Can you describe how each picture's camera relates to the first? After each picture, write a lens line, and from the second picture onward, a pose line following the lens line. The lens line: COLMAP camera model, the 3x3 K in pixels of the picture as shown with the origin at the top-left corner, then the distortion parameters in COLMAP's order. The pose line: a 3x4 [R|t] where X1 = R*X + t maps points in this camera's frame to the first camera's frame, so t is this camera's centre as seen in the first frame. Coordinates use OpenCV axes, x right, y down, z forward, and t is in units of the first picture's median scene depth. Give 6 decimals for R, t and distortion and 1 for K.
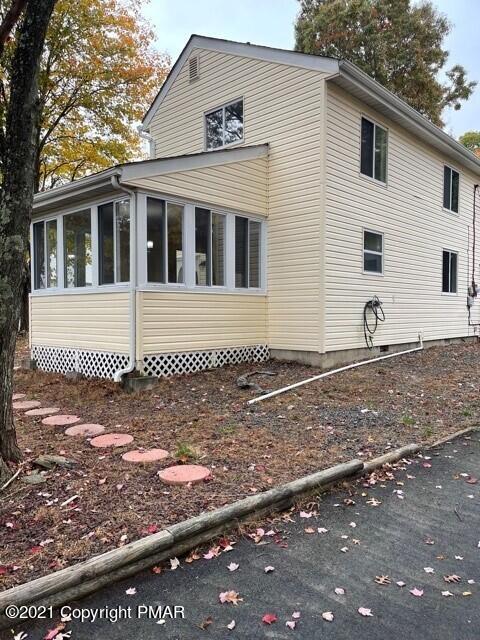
lens RADIAL K [[483.2, 0, 237.0], [0, 483.2, 325.9], [0, 0, 1]] dist [0.054080, -0.060943]
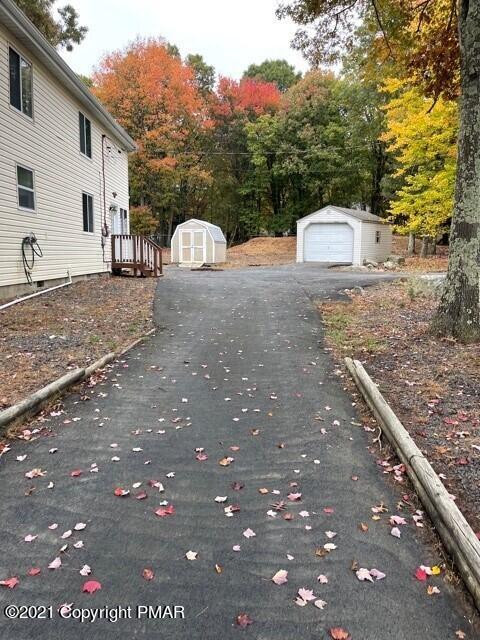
lens RADIAL K [[483.2, 0, 241.5], [0, 483.2, 319.5], [0, 0, 1]] dist [0.054080, -0.060943]
pose [[0.717761, -0.085688, 0.690997, -0.123856], [0.009886, 0.993553, 0.112938, 0.009285], [-0.696220, -0.074231, 0.713980, -0.057882]]
